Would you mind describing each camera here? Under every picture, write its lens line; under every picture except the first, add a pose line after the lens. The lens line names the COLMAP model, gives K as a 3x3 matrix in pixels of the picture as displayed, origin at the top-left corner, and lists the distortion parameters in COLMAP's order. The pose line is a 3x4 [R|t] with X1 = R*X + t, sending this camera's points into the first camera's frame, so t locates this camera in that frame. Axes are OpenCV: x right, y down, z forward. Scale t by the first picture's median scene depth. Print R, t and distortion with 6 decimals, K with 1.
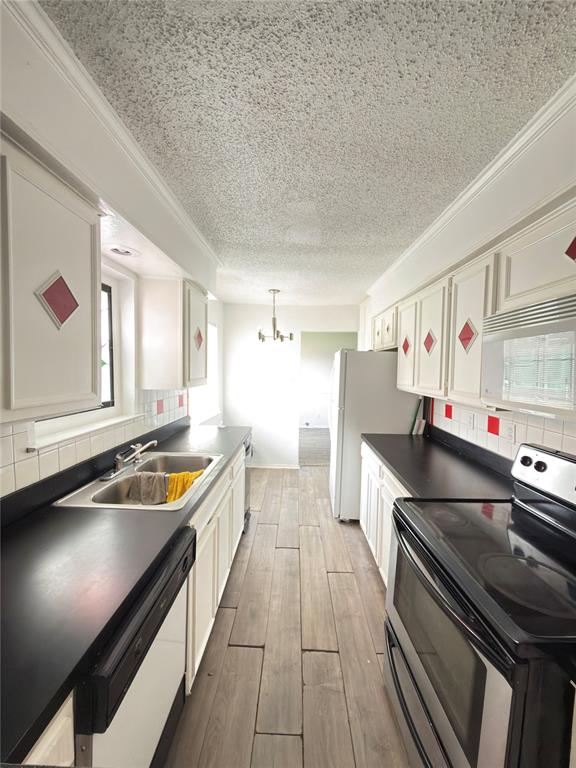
lens RADIAL K [[309.6, 0, 288.0], [0, 309.6, 390.9], [0, 0, 1]] dist [0.001845, 0.000461]
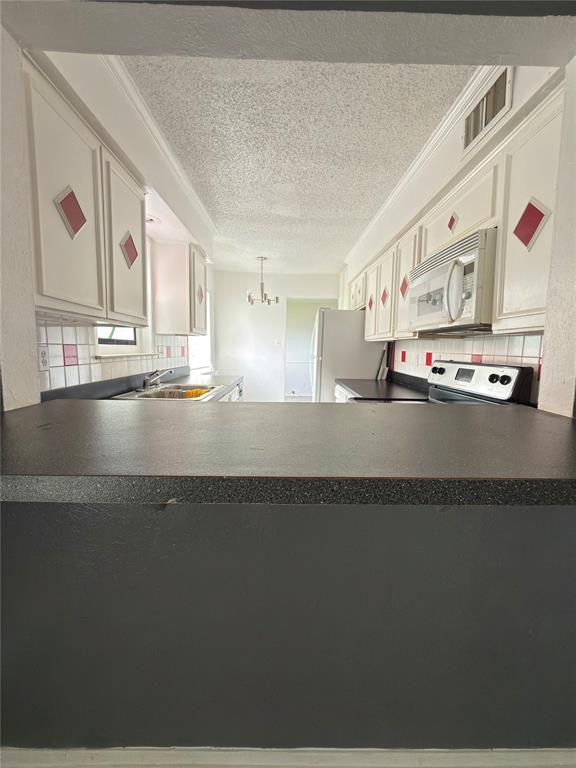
lens RADIAL K [[309.6, 0, 288.3], [0, 309.6, 382.3], [0, 0, 1]] dist [0.001845, 0.000461]
pose [[0.999072, -0.003278, 0.042953, 0.001605], [0.001059, 0.998669, 0.051563, 0.102965], [-0.043065, -0.051470, 0.997746, -0.222460]]
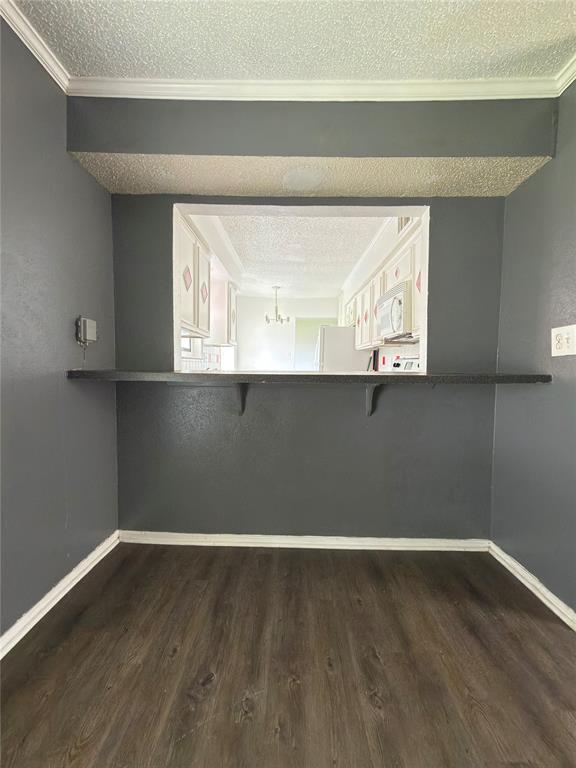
lens RADIAL K [[288.3, 0, 290.1], [0, 288.3, 380.4], [0, 0, 1]] dist [-0.000220, -0.000115]
pose [[0.999788, -0.005961, 0.019685, -0.014466], [0.005905, 0.999978, 0.002893, 0.161095], [-0.019702, -0.002776, 0.999802, -0.523517]]
